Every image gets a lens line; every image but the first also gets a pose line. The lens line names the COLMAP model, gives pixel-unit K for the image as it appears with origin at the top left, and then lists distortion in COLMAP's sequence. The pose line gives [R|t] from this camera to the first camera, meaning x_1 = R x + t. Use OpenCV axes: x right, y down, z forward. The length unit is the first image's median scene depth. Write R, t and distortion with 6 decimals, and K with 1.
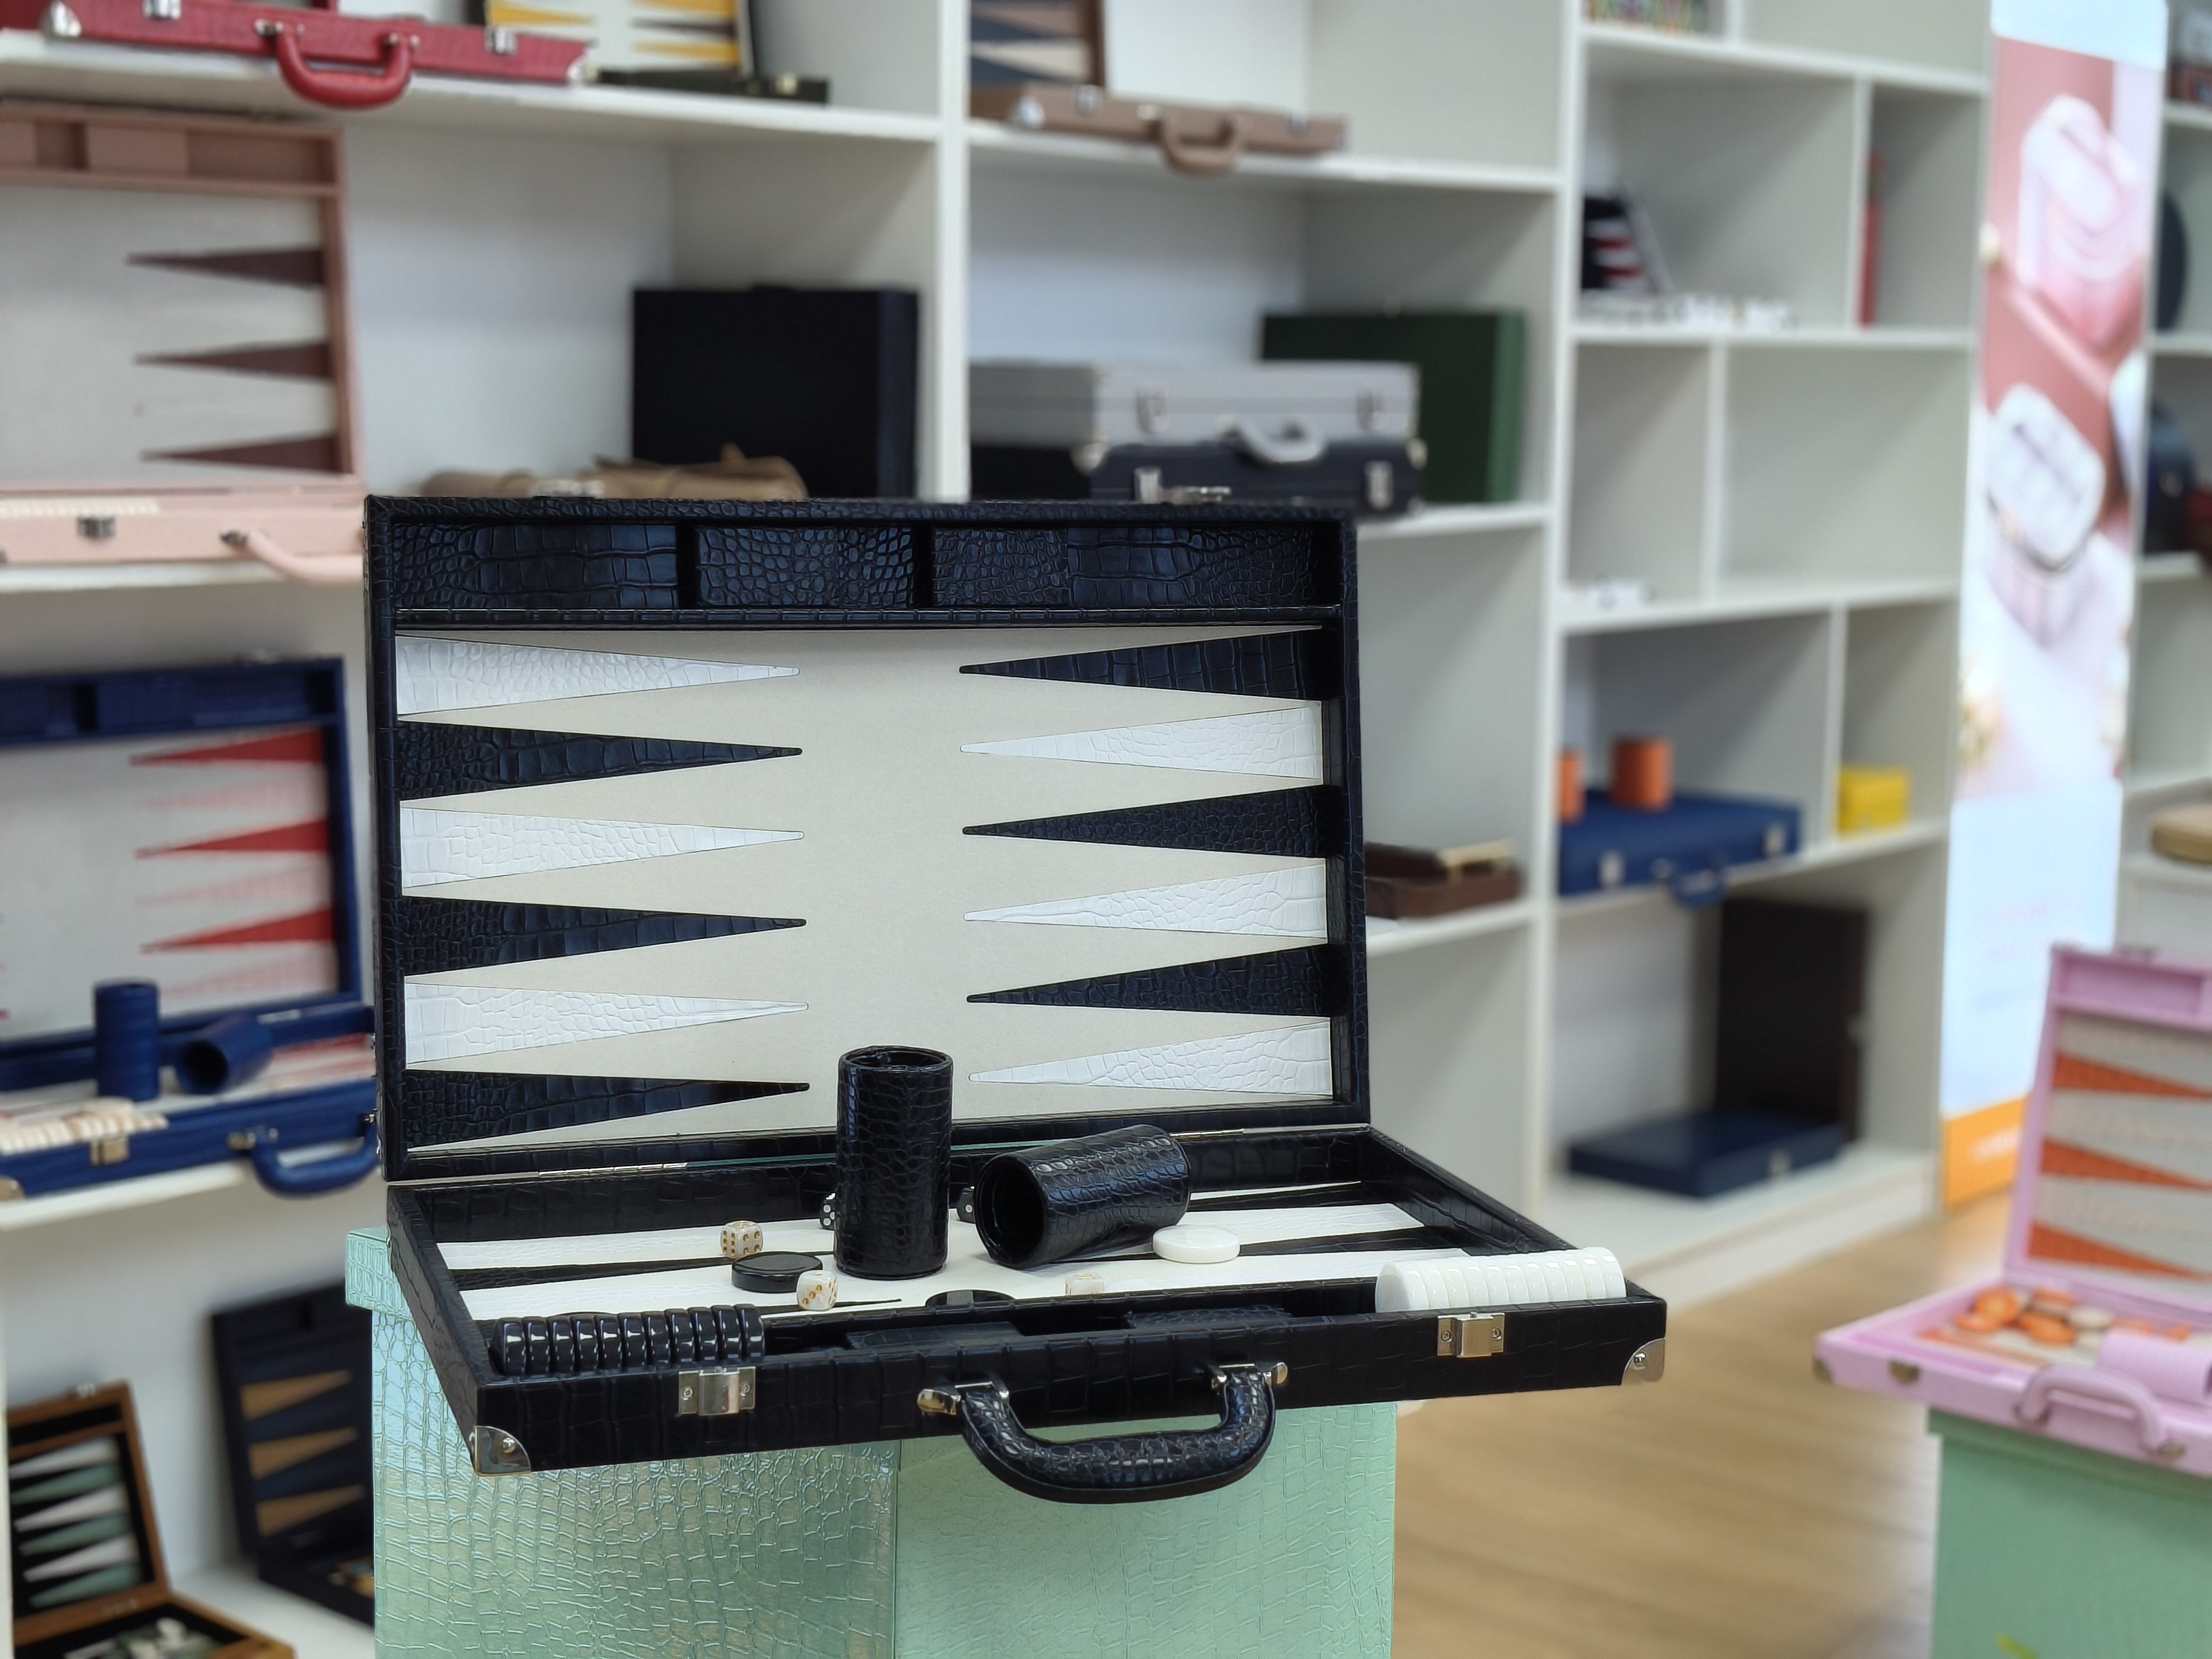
lens RADIAL K [[3526.0, 0, 1106.0], [0, 3526.0, 829.5], [0, 0, 1]] dist [0.348266, -1.383224]
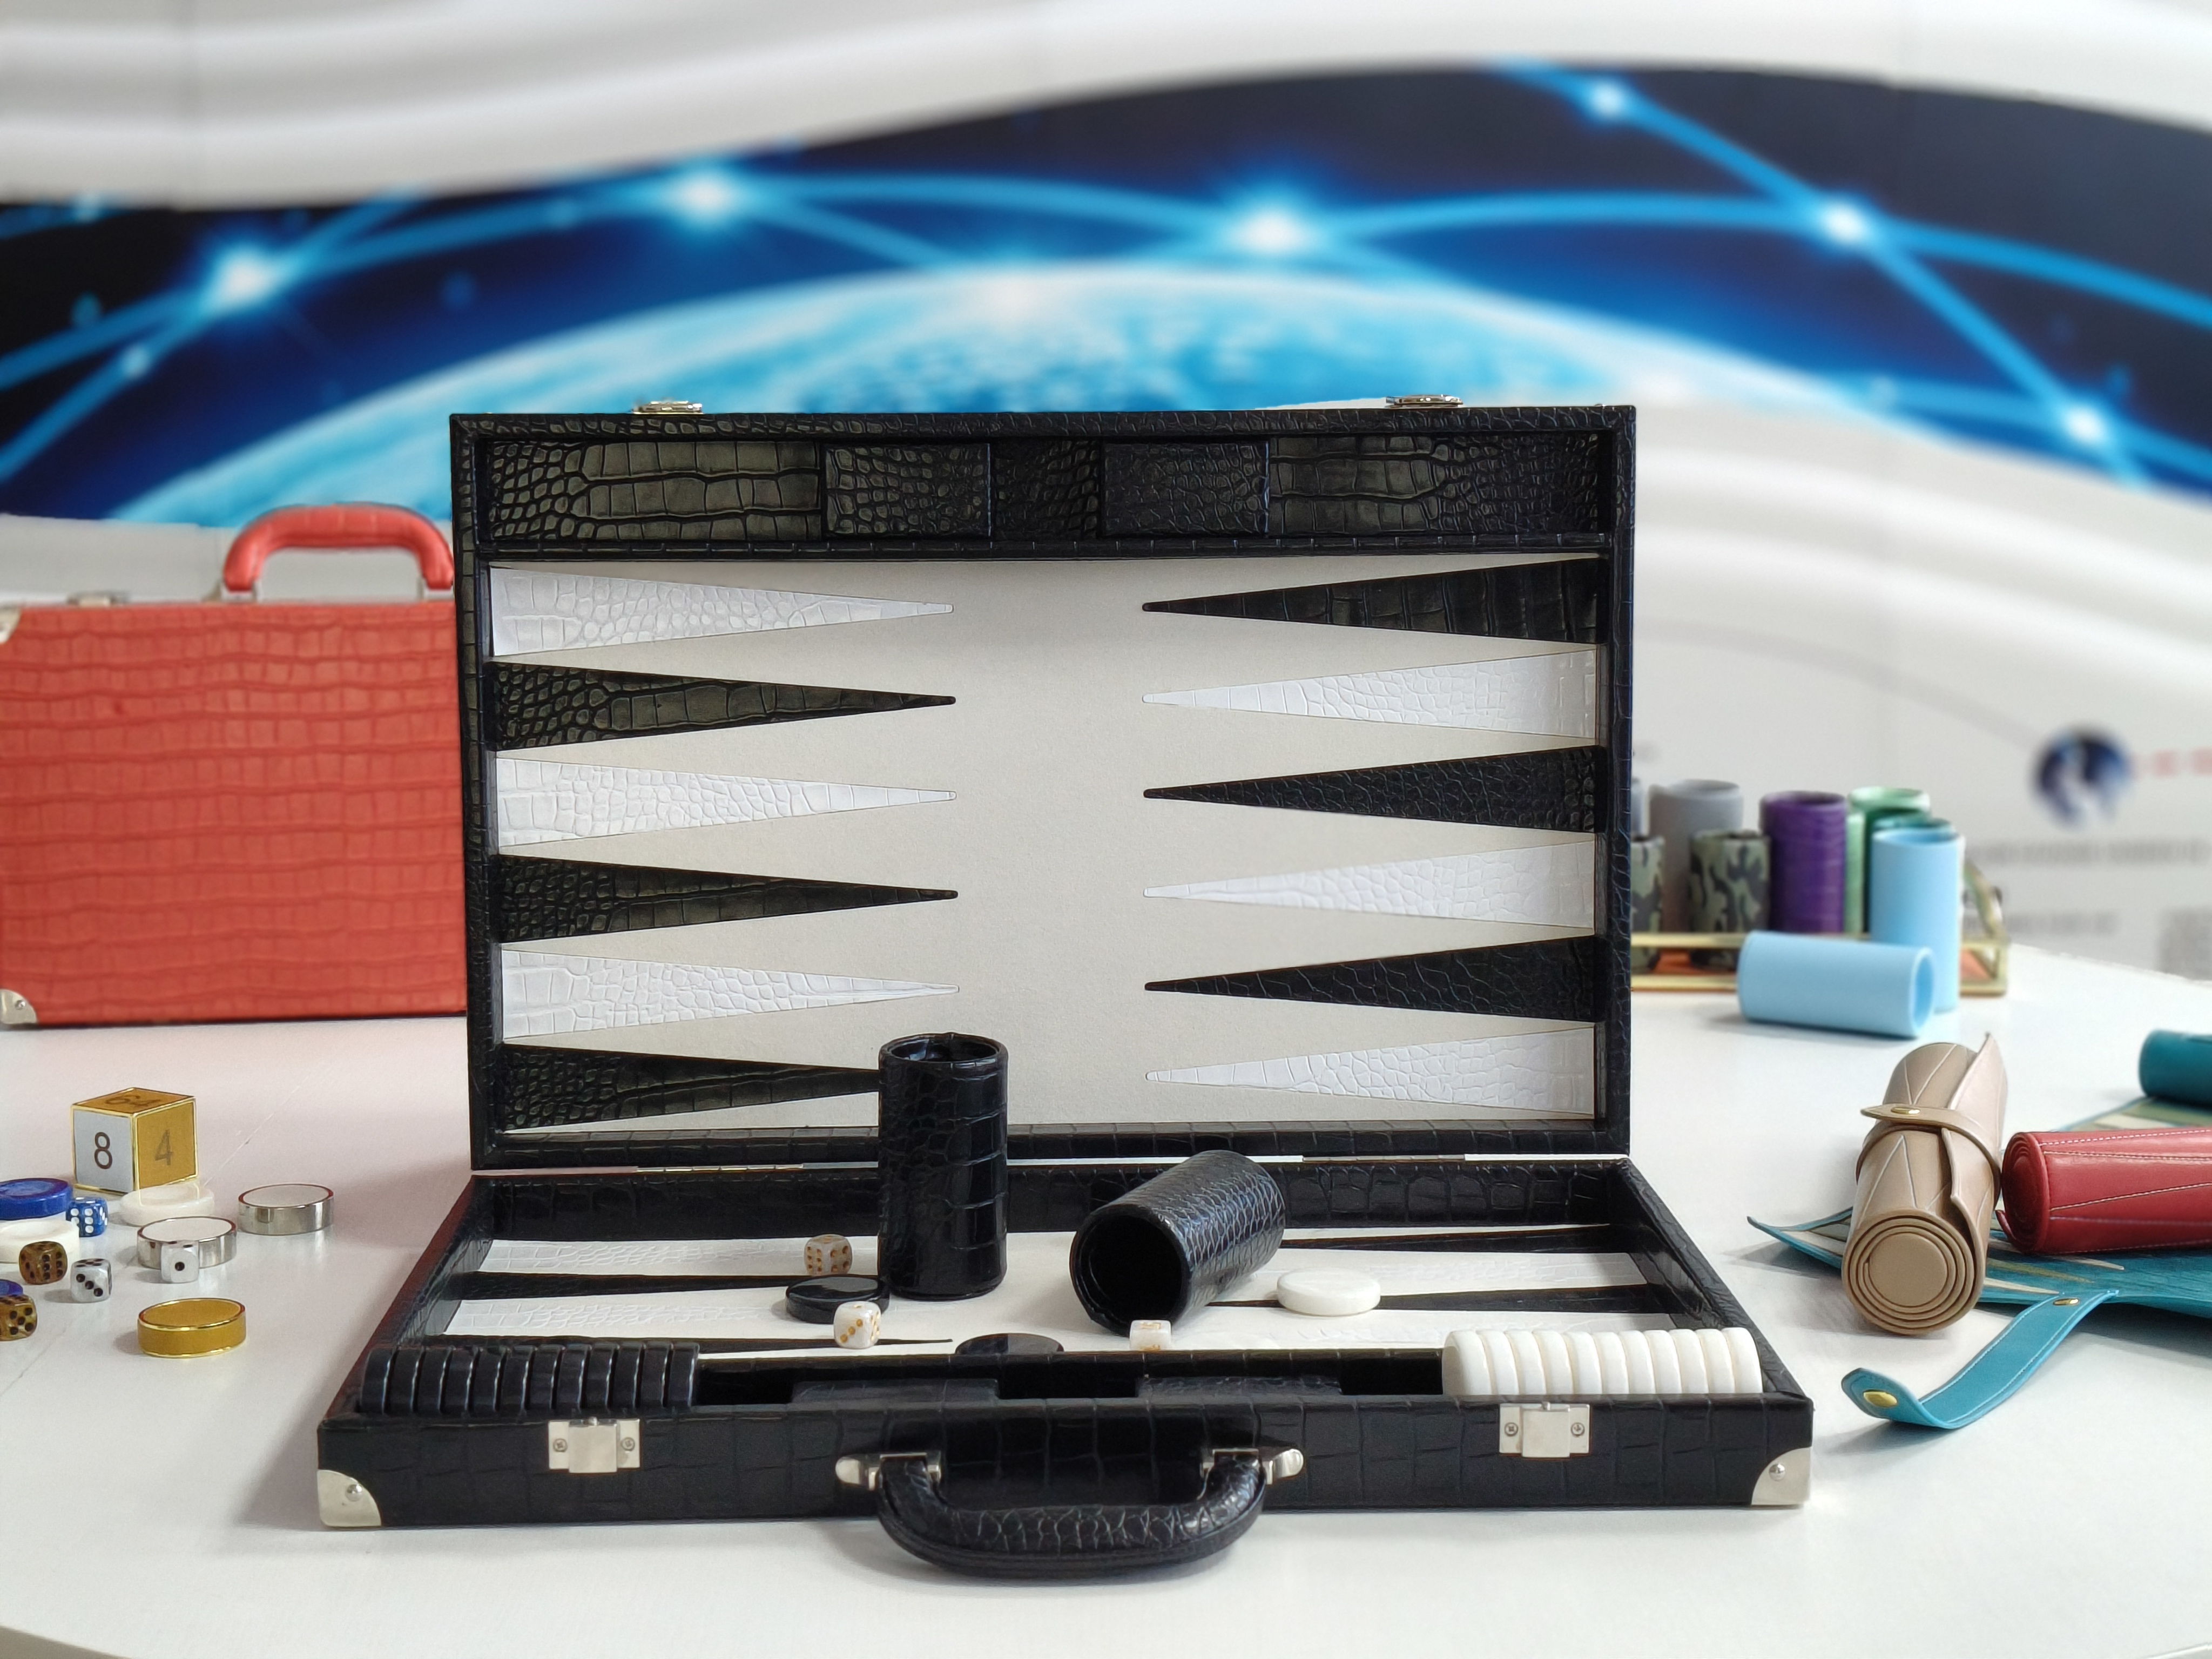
lens RADIAL K [[3526.0, 0, 1106.0], [0, 3526.0, 829.5], [0, 0, 1]] dist [0.348266, -1.383224]
pose [[0.961279, 0.016855, -0.275060, 0.192308], [-0.014324, 0.999835, 0.011207, -0.000295], [0.275203, -0.006833, 0.961362, 0.173982]]
